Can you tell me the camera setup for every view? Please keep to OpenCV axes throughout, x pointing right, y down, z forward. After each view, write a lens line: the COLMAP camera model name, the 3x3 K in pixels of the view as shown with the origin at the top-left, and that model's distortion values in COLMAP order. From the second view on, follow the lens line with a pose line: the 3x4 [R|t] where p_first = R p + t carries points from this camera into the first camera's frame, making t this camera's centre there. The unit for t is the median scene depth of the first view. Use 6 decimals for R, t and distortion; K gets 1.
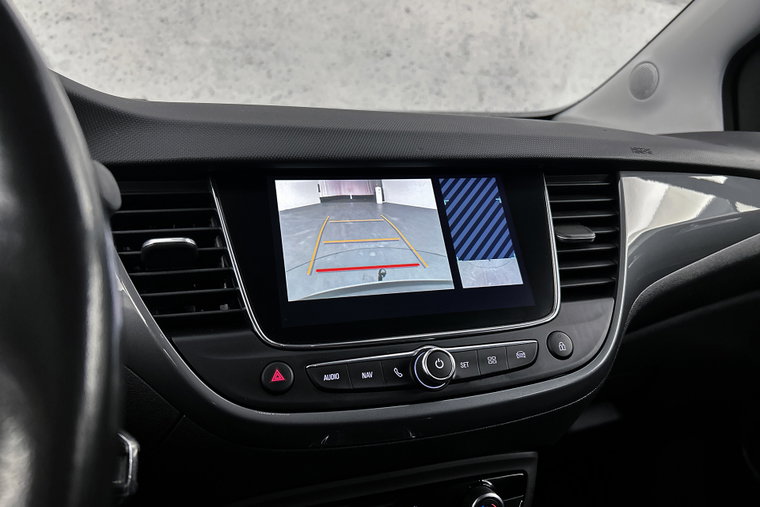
lens RADIAL K [[568.6, 0, 380.0], [0, 568.6, 253.5], [0, 0, 1]] dist [0.072663, -0.083190]
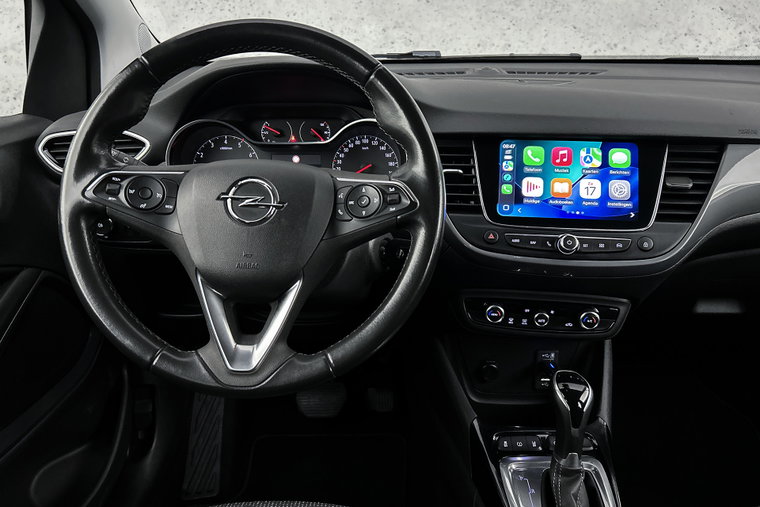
lens RADIAL K [[568.6, 0, 380.0], [0, 568.6, 253.5], [0, 0, 1]] dist [0.072663, -0.083190]
pose [[0.902496, 0.156093, -0.401417, 0.307203], [-0.076471, 0.975281, 0.207315, -0.138748], [0.423855, -0.156405, 0.892124, -1.095482]]
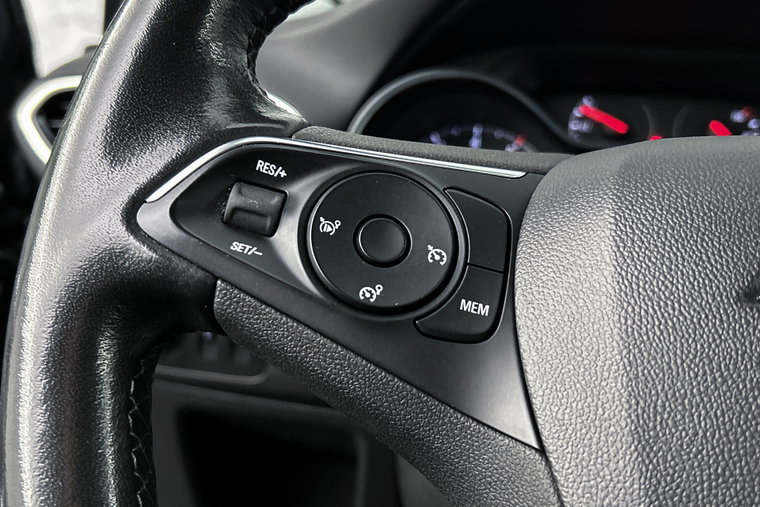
lens RADIAL K [[853.7, 0, 380.0], [0, 853.7, 253.5], [0, 0, 1]] dist [0.087105, -0.000576]
pose [[0.819489, 0.169169, -0.547558, -0.622744], [-0.156955, 0.985160, 0.069464, 0.044546], [0.551183, 0.029017, 0.833880, -0.394619]]
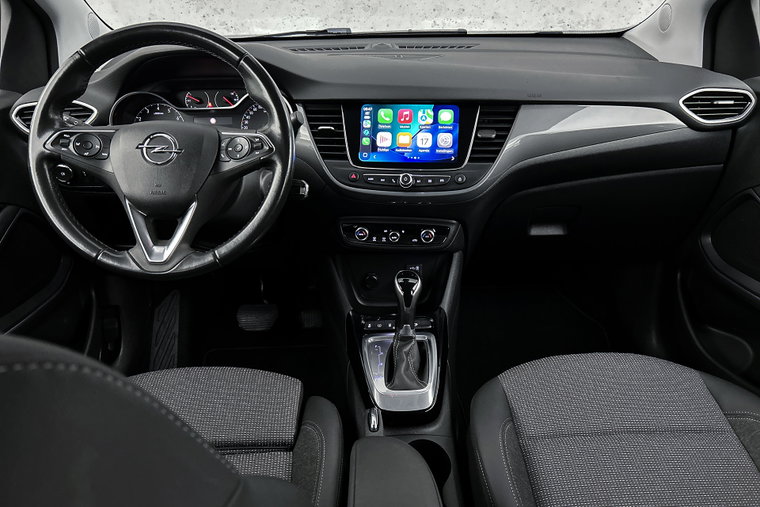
lens RADIAL K [[564.5, 0, 380.0], [0, 564.5, 253.5], [0, 0, 1]] dist [0.107106, -0.143592]
pose [[0.914710, 0.158838, -0.371585, 1.052309], [-0.059436, 0.962394, 0.265076, -0.185524], [0.399715, -0.220382, 0.889753, -1.605055]]
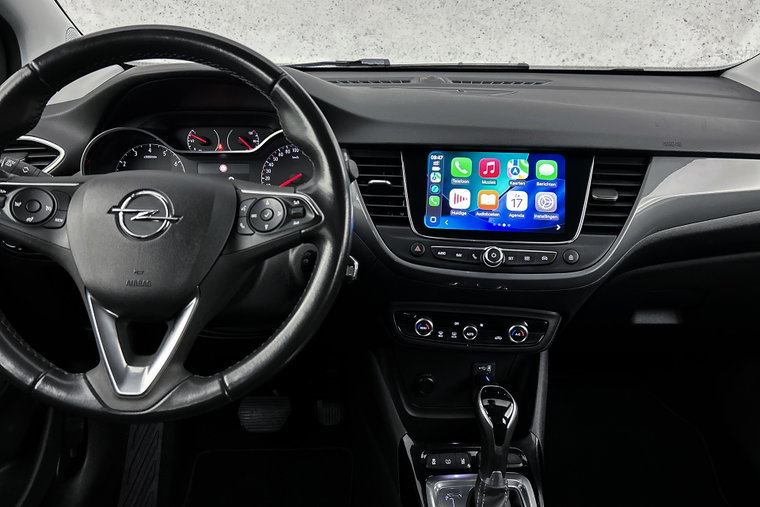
lens RADIAL K [[564.5, 0, 380.0], [0, 564.5, 253.5], [0, 0, 1]] dist [0.107106, -0.143592]
pose [[0.915623, 0.151311, -0.372478, 0.459628], [-0.082128, 0.977332, 0.195132, -0.167168], [0.393561, -0.148076, 0.907295, -0.954369]]
